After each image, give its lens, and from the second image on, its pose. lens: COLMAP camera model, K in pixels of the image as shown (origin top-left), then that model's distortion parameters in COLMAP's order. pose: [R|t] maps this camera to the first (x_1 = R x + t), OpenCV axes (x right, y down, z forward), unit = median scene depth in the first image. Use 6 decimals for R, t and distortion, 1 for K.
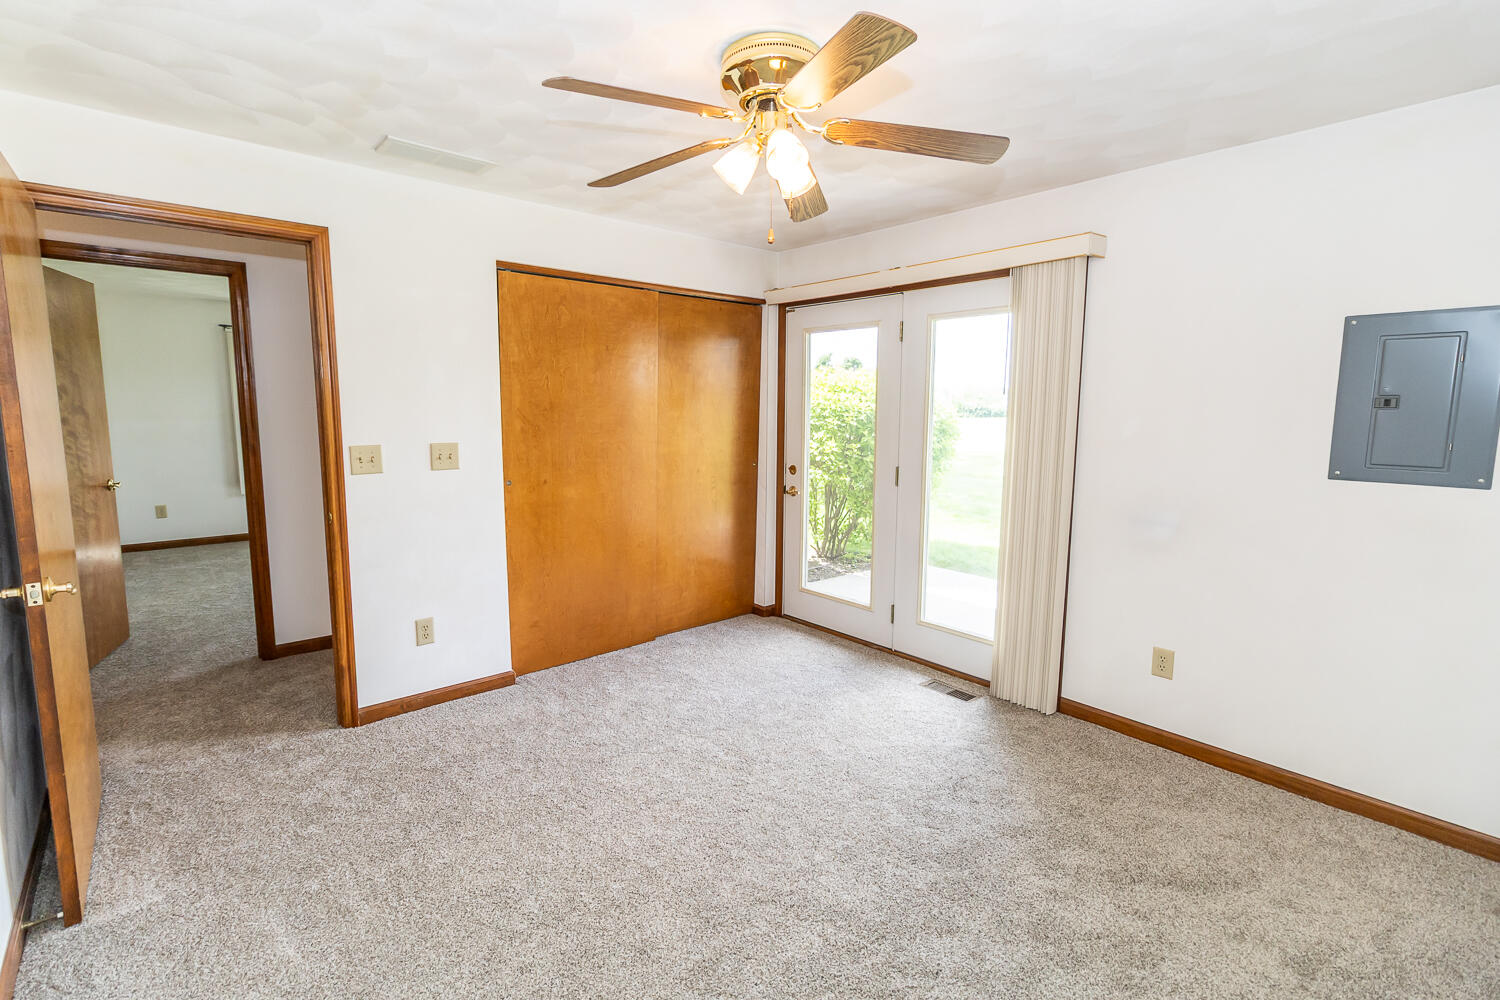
lens RADIAL K [[688.4, 0, 756.0], [0, 688.4, 491.7], [0, 0, 1]] dist [-0.002118, 0.000588]
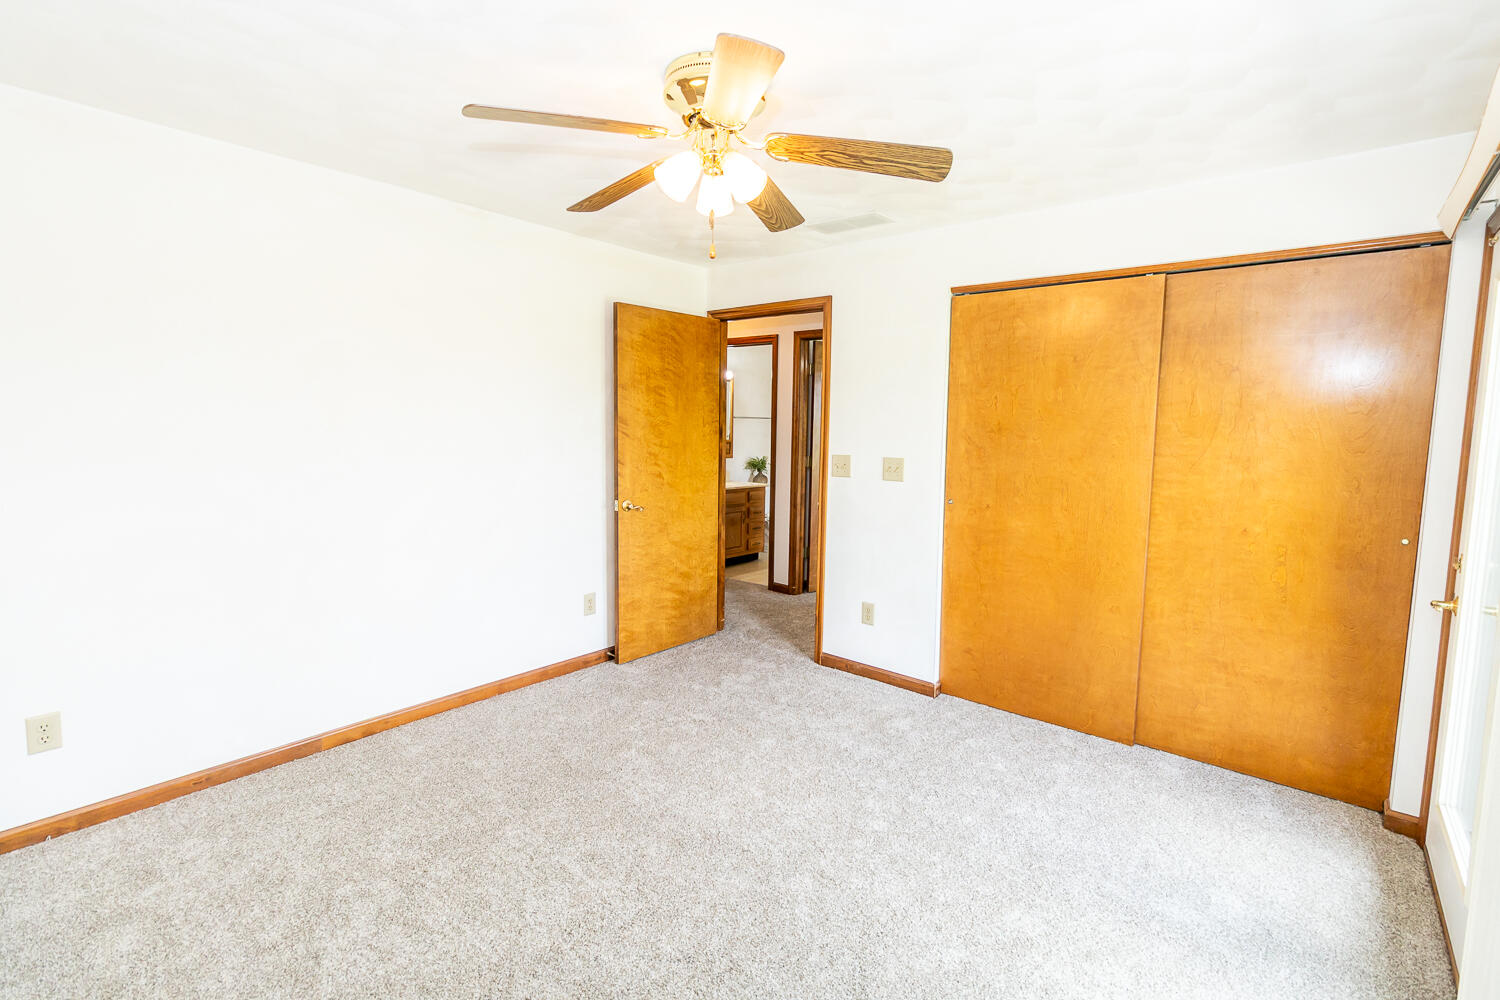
lens RADIAL K [[688.4, 0, 753.7], [0, 688.4, 495.1], [0, 0, 1]] dist [-0.002118, 0.000588]
pose [[0.145033, 0.096348, -0.984725, 0.591682], [-0.145684, 0.986479, 0.075063, -0.055341], [0.978643, 0.132572, 0.157108, 0.540441]]
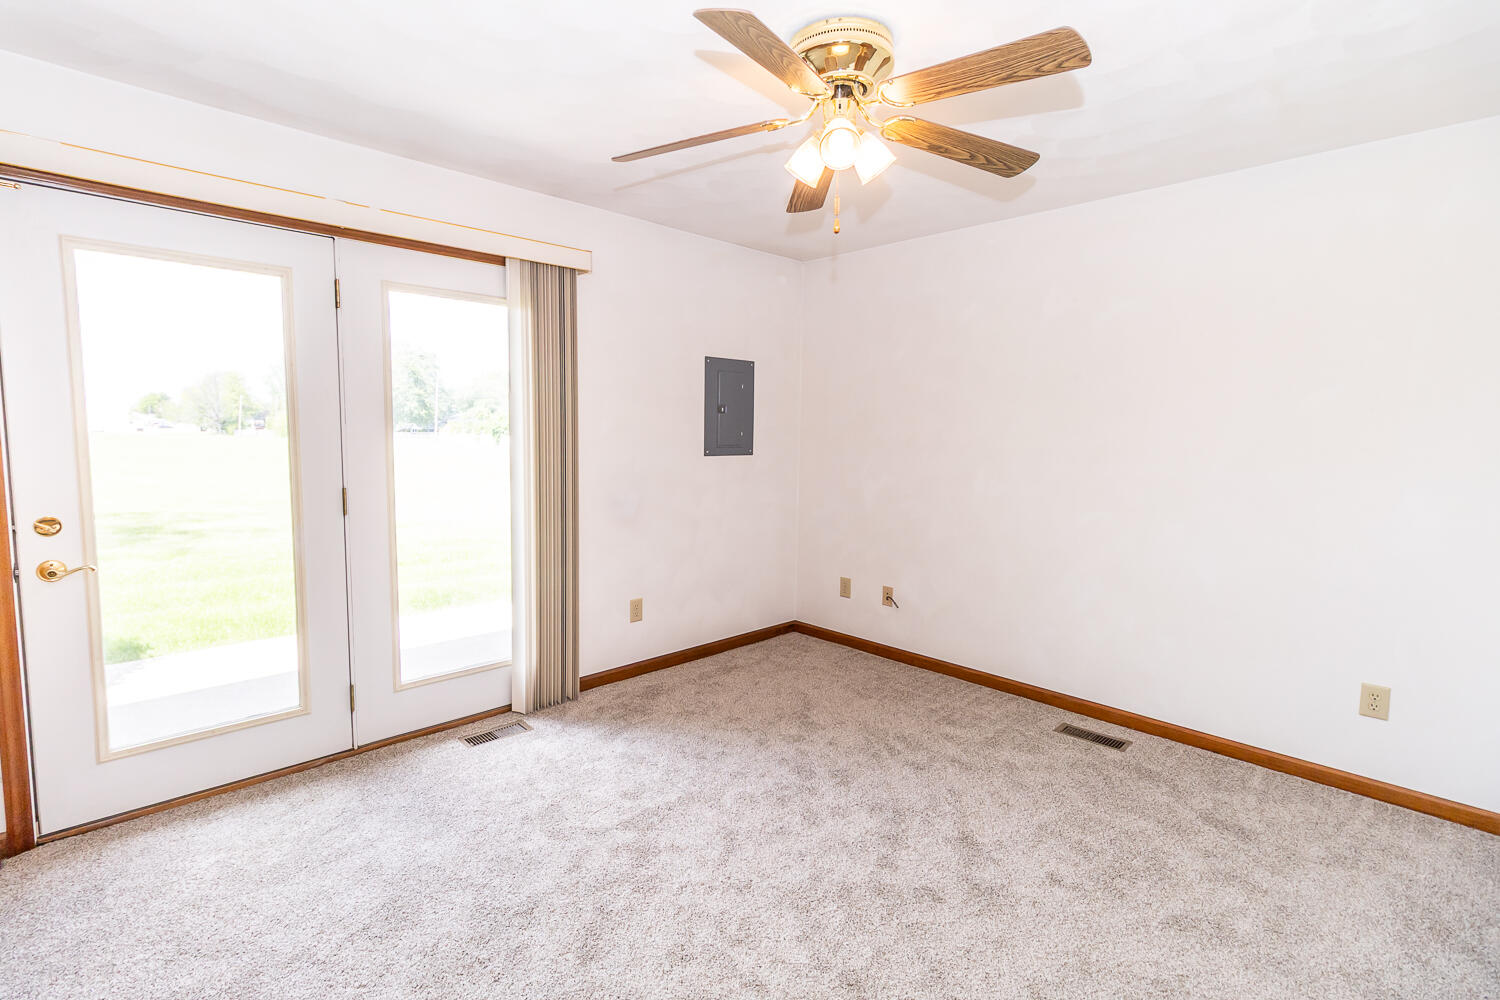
lens RADIAL K [[688.4, 0, 753.2], [0, 688.4, 499.5], [0, 0, 1]] dist [-0.002118, 0.000588]
pose [[-0.036515, -0.111975, 0.993040, -0.562287], [0.111729, 0.987015, 0.115404, -0.066450], [-0.993068, 0.115166, -0.023530, 0.672941]]
